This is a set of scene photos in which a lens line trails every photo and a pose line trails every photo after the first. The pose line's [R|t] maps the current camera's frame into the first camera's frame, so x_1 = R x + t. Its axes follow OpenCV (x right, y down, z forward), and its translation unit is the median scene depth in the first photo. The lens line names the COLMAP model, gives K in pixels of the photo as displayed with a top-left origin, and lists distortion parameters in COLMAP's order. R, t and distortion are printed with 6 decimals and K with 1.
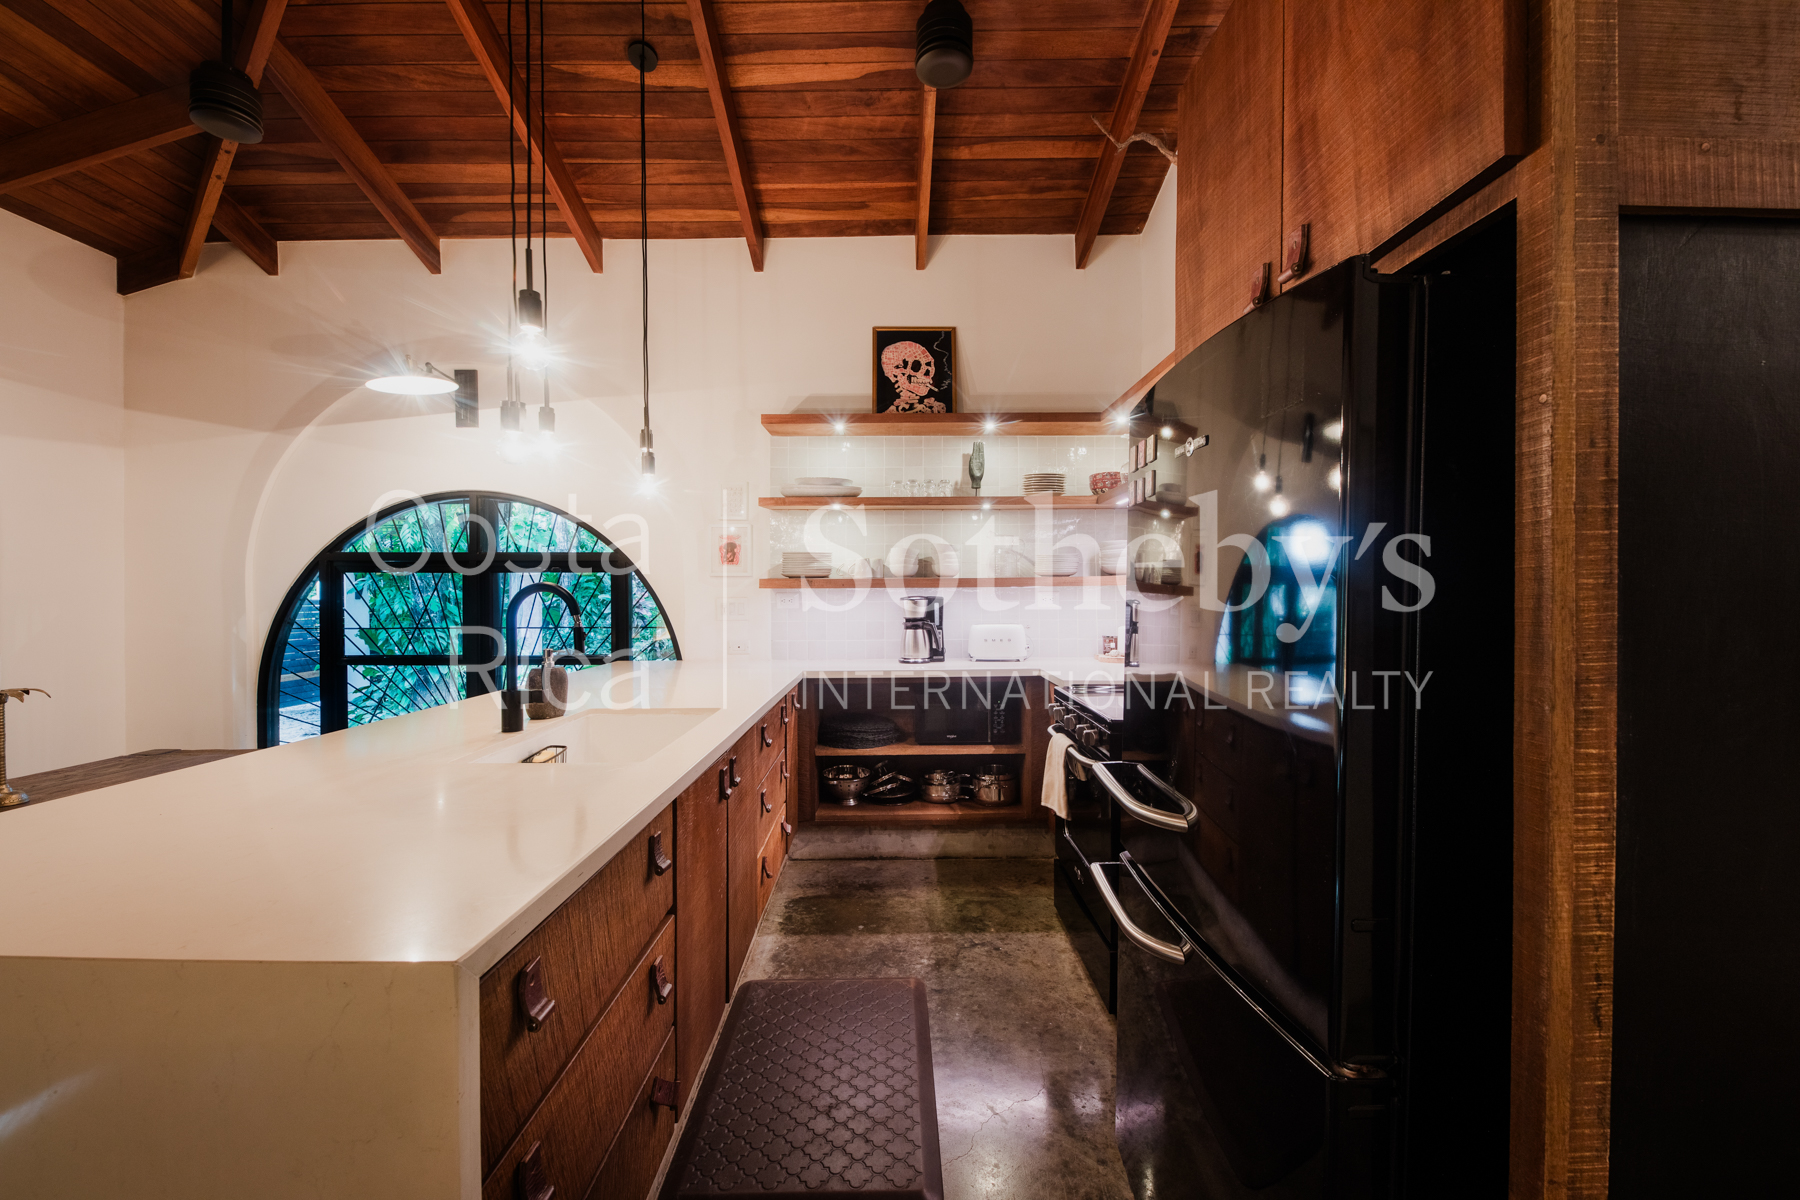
lens RADIAL K [[717.3, 0, 900.1], [0, 717.3, 598.6], [0, 0, 1]] dist [-0.000954, -0.002351]
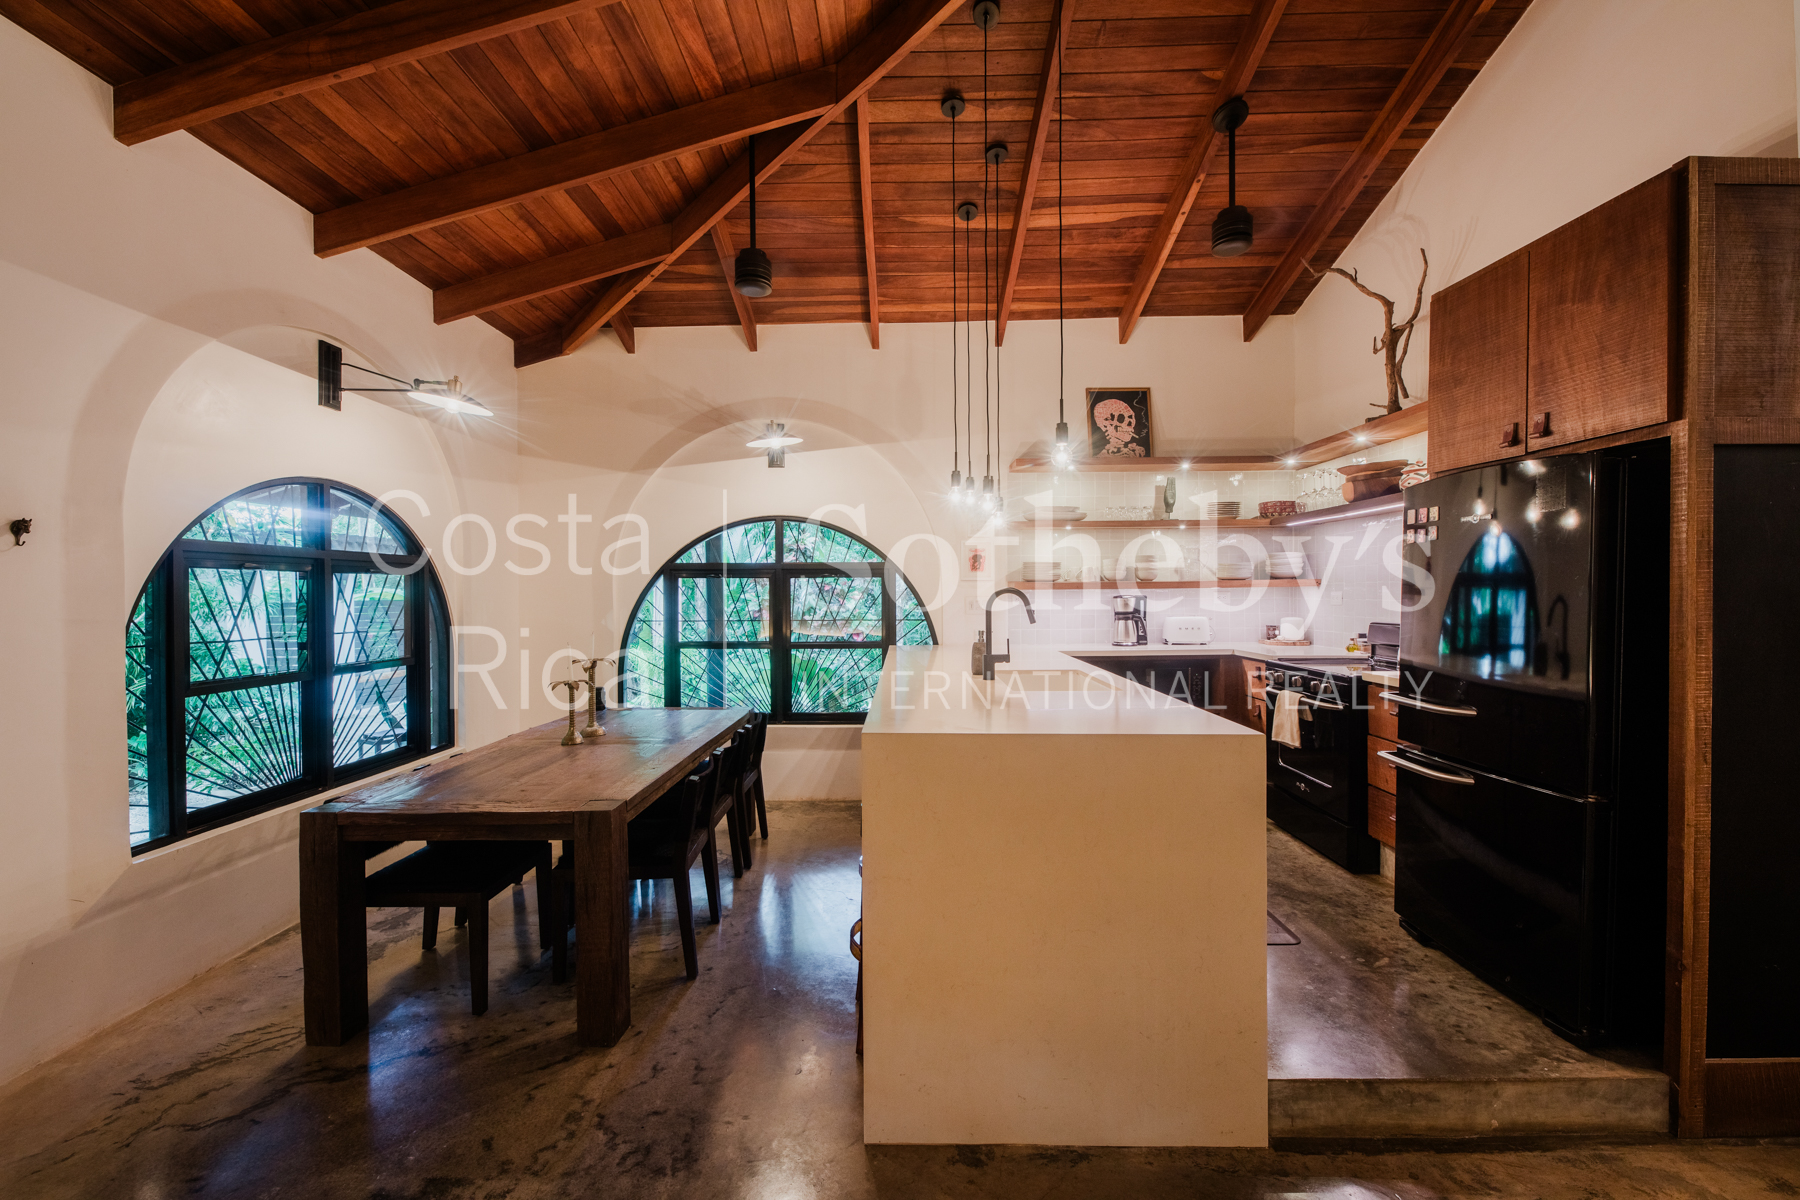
lens RADIAL K [[717.3, 0, 893.4], [0, 717.3, 597.9], [0, 0, 1]] dist [-0.000954, -0.002351]
pose [[0.999655, -0.001363, -0.026216, -0.384924], [0.001374, 0.999999, 0.000394, 0.000273], [0.026215, -0.000430, 0.999656, -0.337004]]
